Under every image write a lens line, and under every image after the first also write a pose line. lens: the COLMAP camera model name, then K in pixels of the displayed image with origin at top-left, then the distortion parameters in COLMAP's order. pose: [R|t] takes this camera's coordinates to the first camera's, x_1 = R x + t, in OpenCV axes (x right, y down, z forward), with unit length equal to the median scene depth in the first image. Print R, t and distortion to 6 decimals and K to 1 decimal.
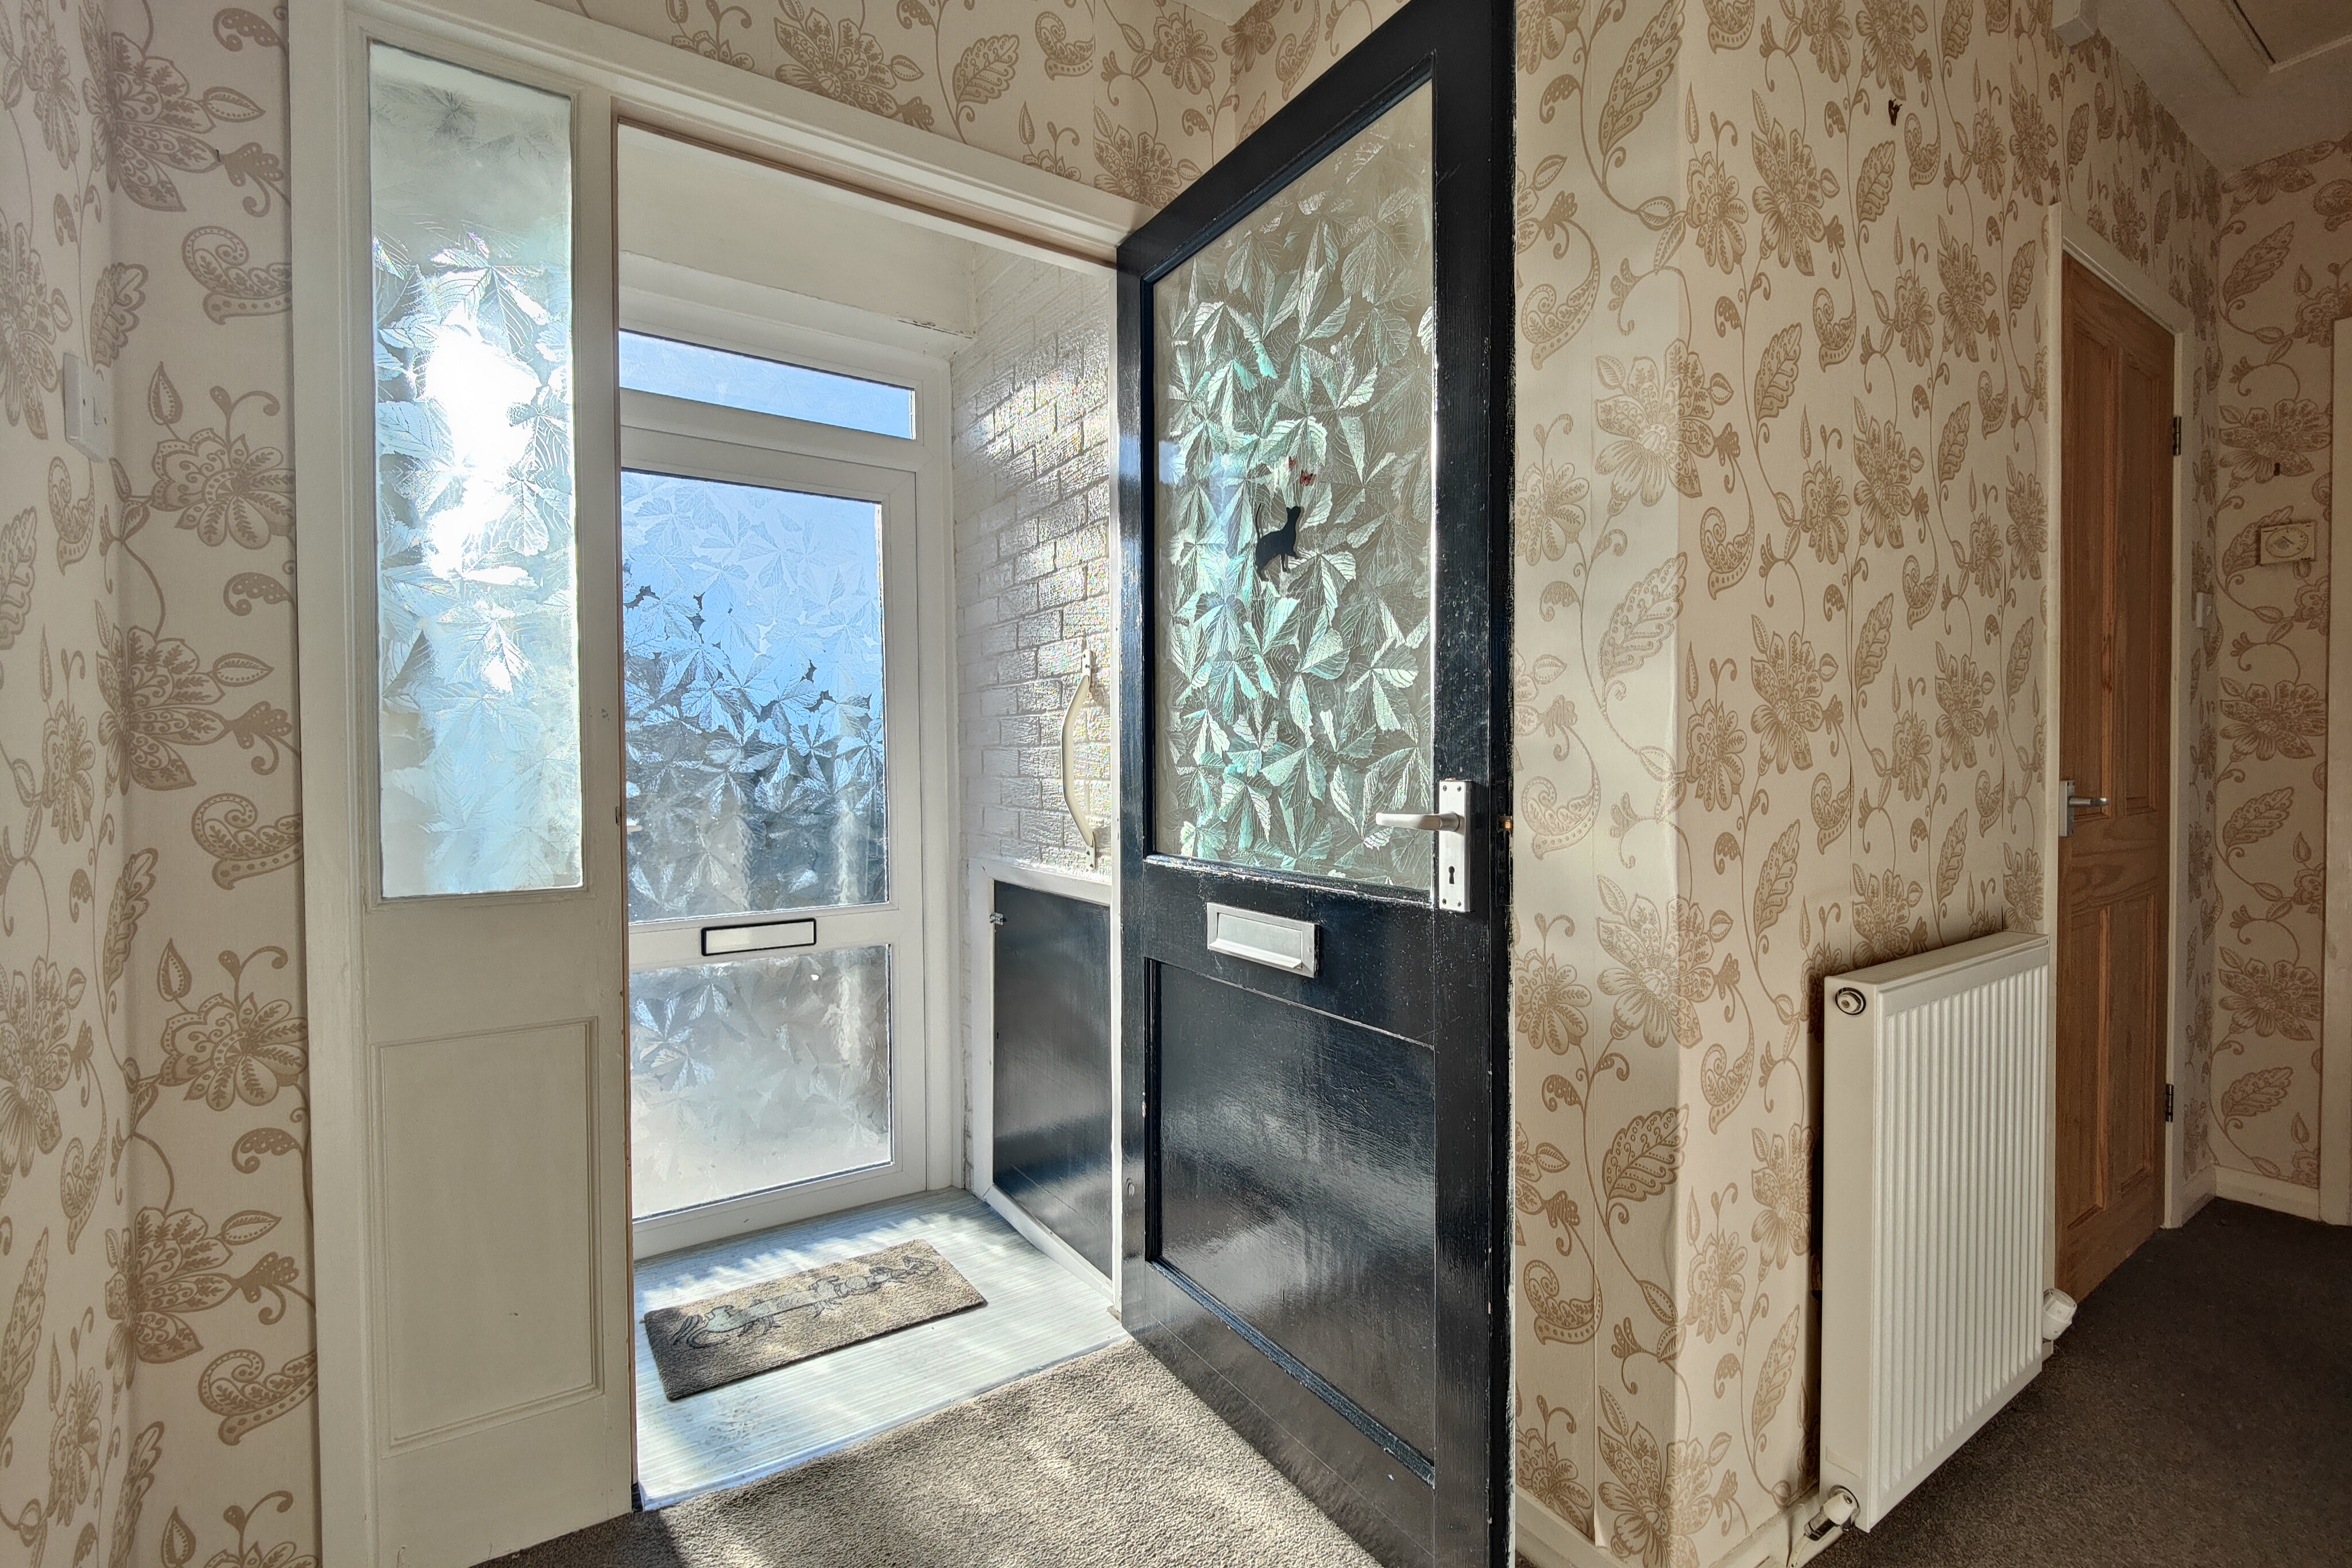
lens RADIAL K [[1030.0, 0, 1168.5], [0, 1030.0, 787.7], [0, 0, 1]] dist [0.020280, -0.018225]
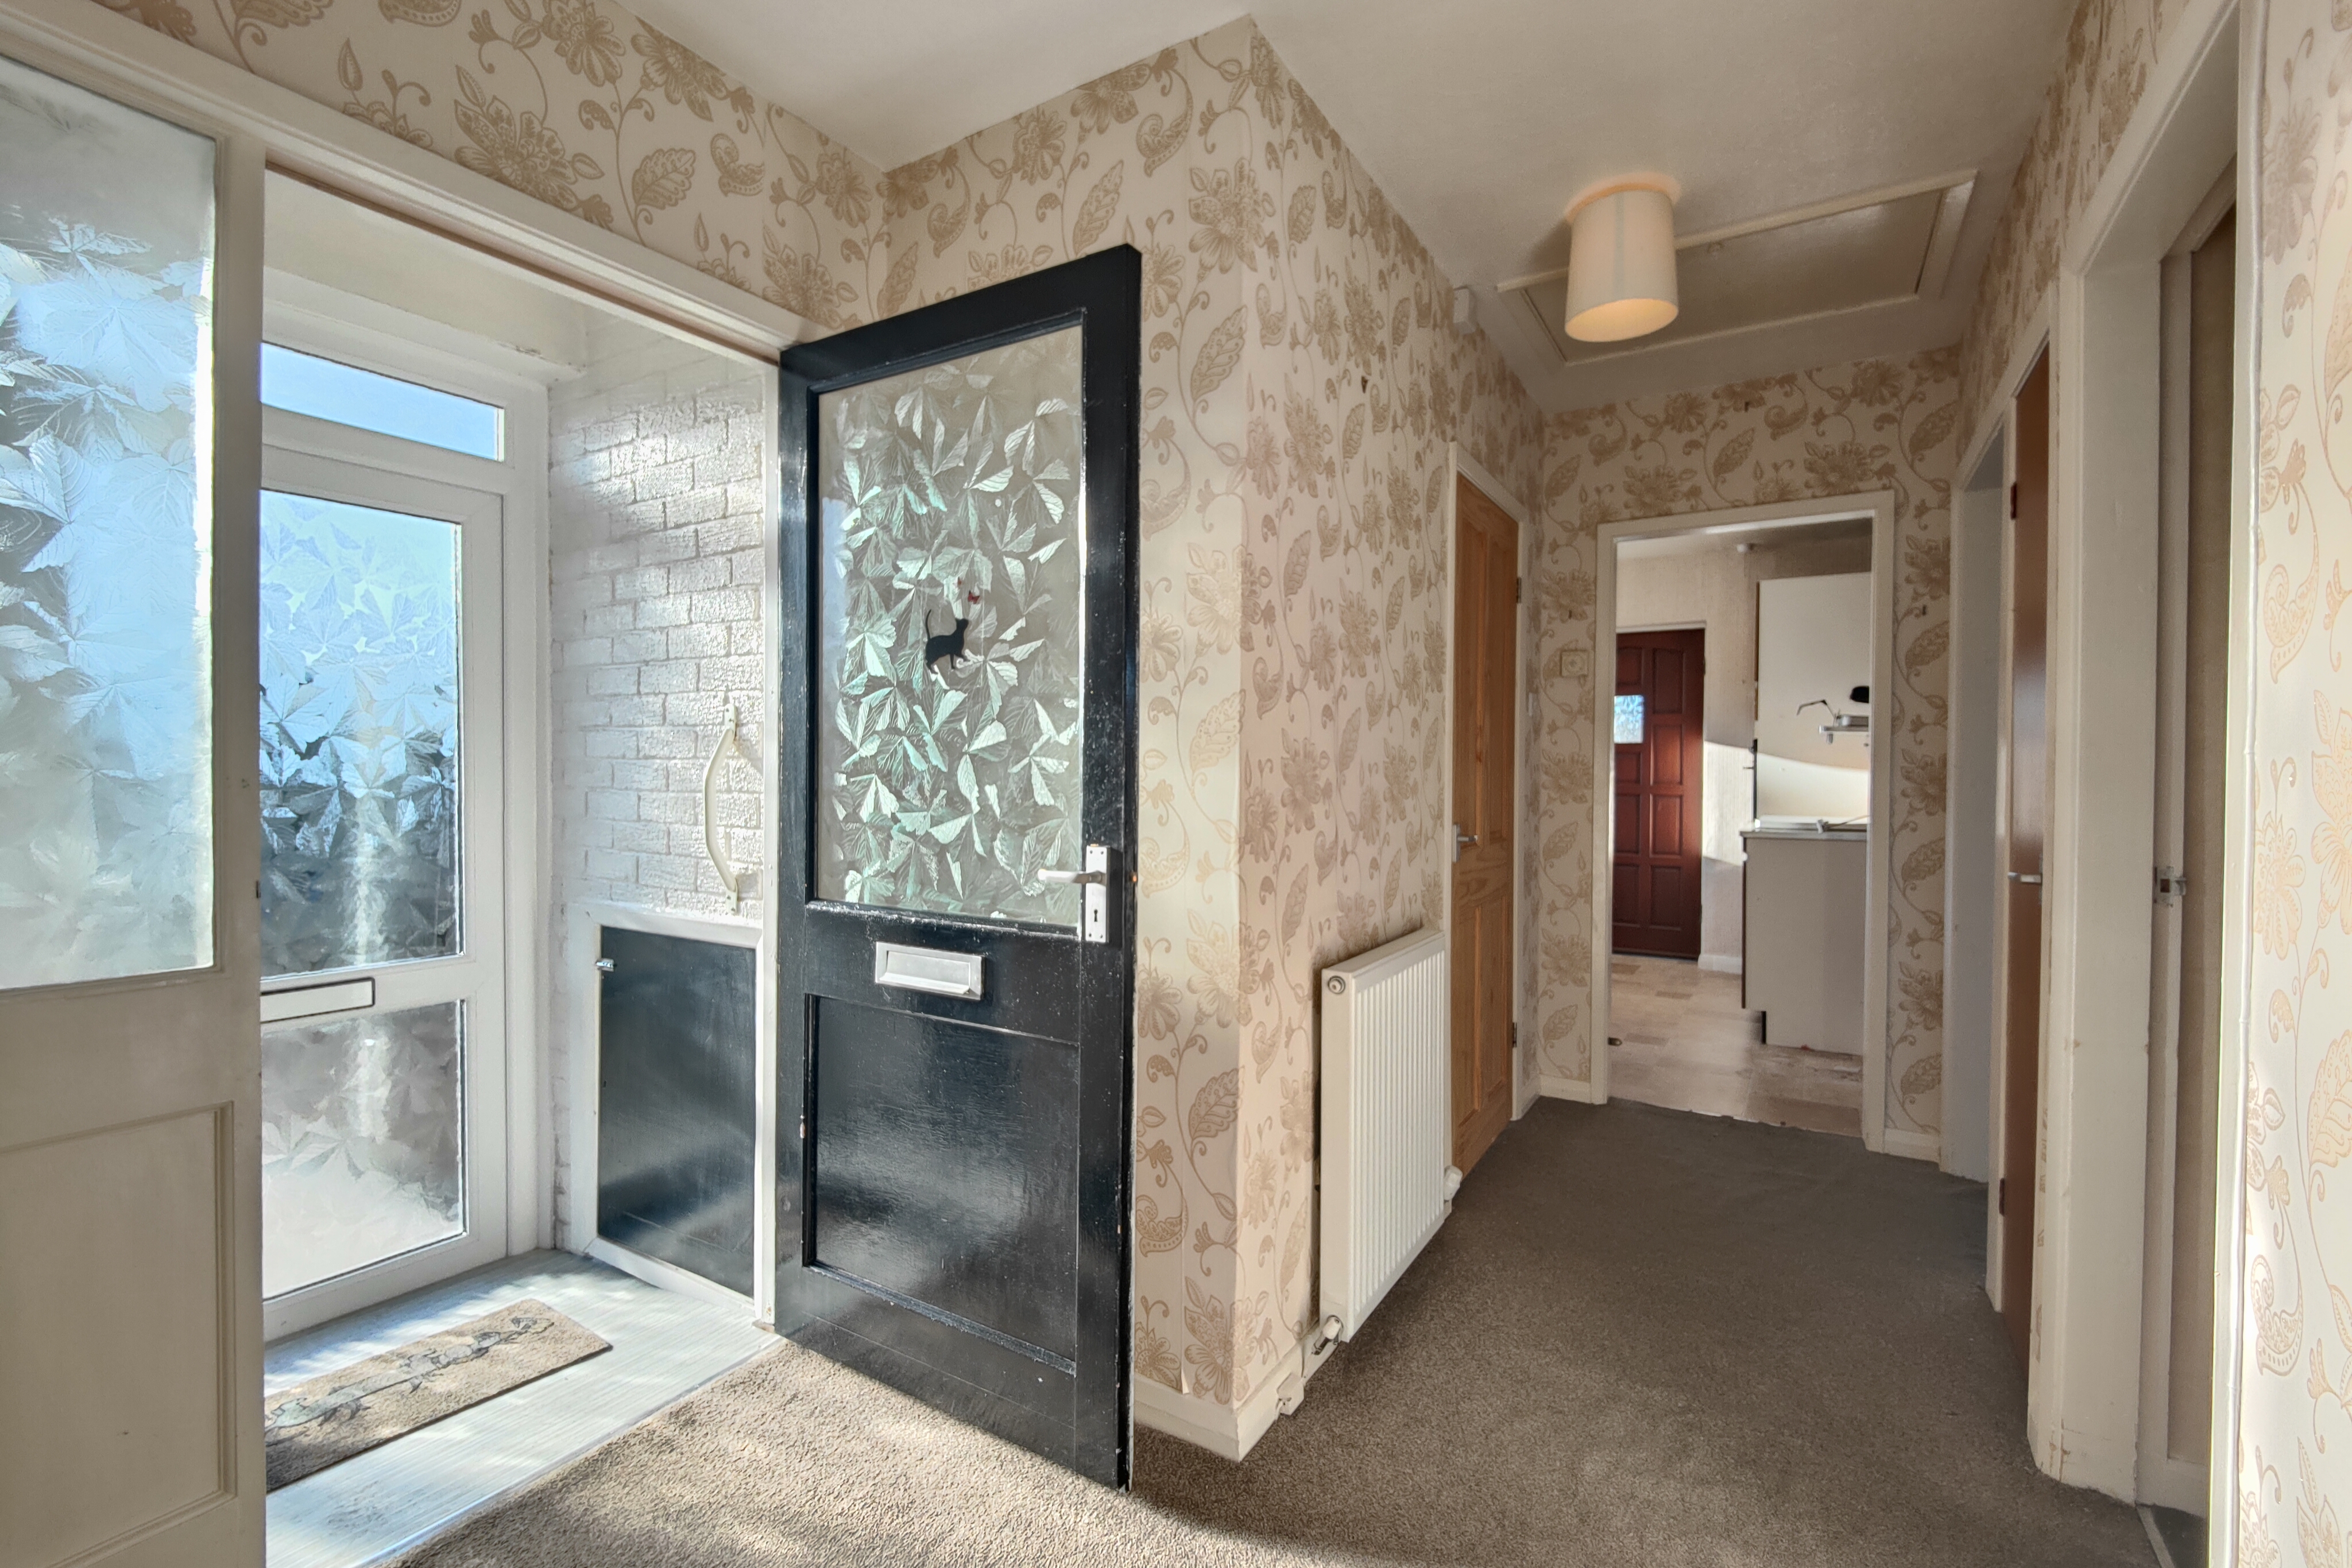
lens RADIAL K [[1074.7, 0, 1176.0], [0, 1074.7, 784.0], [0, 0, 1]] dist [0.045010, -0.040979]
pose [[0.902176, 0.004162, 0.431349, -0.191723], [-0.003561, 0.999991, -0.002201, -0.068352], [-0.431354, 0.000450, 0.902182, -0.260425]]
